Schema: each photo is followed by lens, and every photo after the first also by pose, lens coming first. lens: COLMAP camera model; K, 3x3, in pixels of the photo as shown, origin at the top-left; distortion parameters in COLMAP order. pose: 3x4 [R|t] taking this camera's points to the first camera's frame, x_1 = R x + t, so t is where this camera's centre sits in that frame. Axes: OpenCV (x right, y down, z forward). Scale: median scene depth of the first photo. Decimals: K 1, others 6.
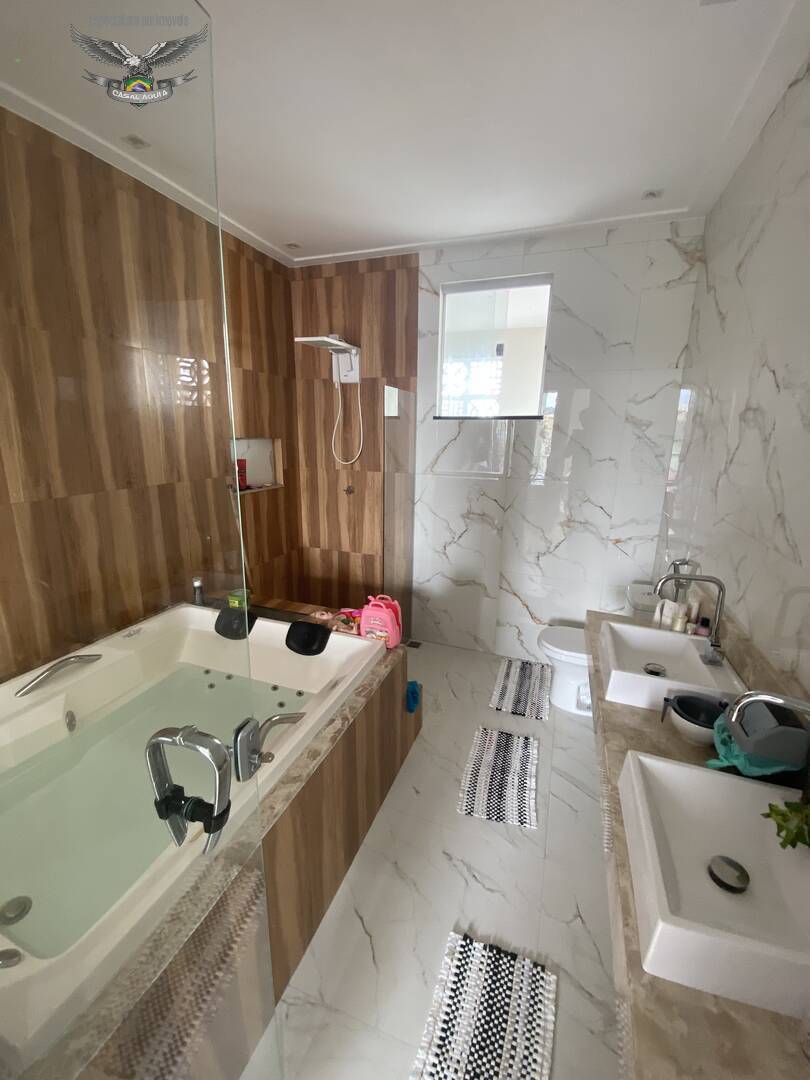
lens RADIAL K [[436.5, 0, 407.0], [0, 436.5, 536.7], [0, 0, 1]] dist [0.018534, -0.018620]
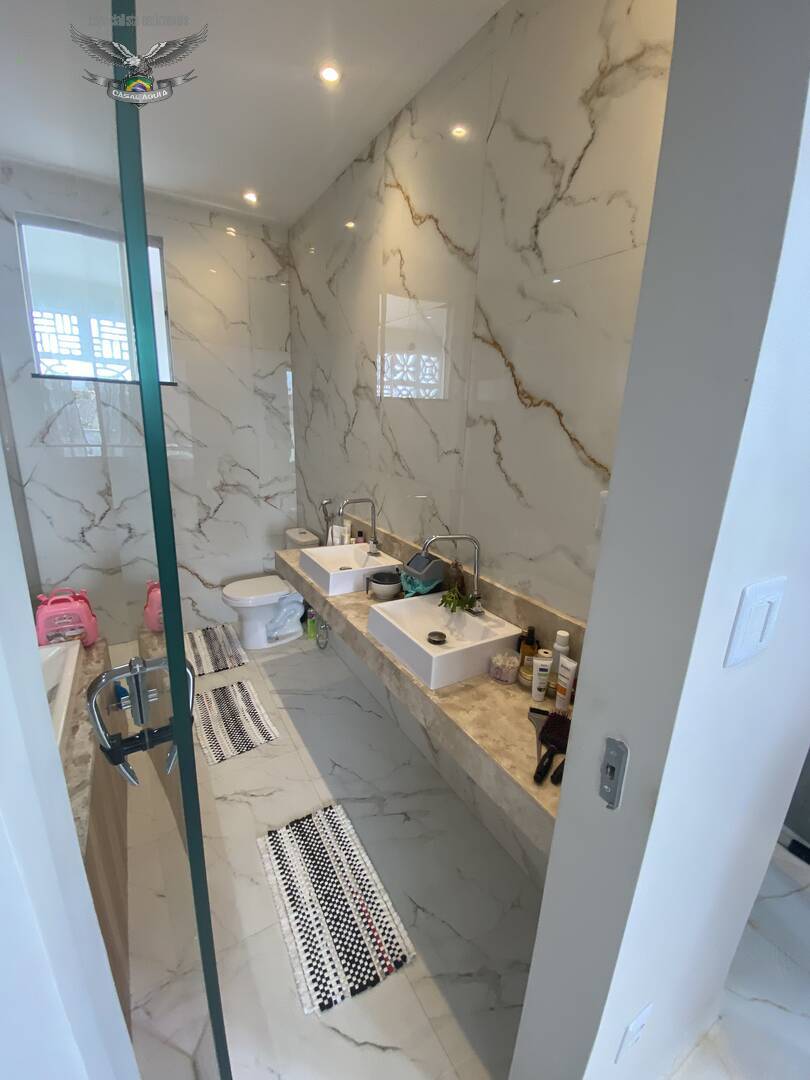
lens RADIAL K [[436.5, 0, 407.0], [0, 436.5, 536.7], [0, 0, 1]] dist [0.018534, -0.018620]
pose [[0.624618, -0.191662, 0.757046, -0.257223], [0.155755, 0.980513, 0.119728, 0.041908], [-0.765241, 0.043129, 0.642298, -0.042286]]
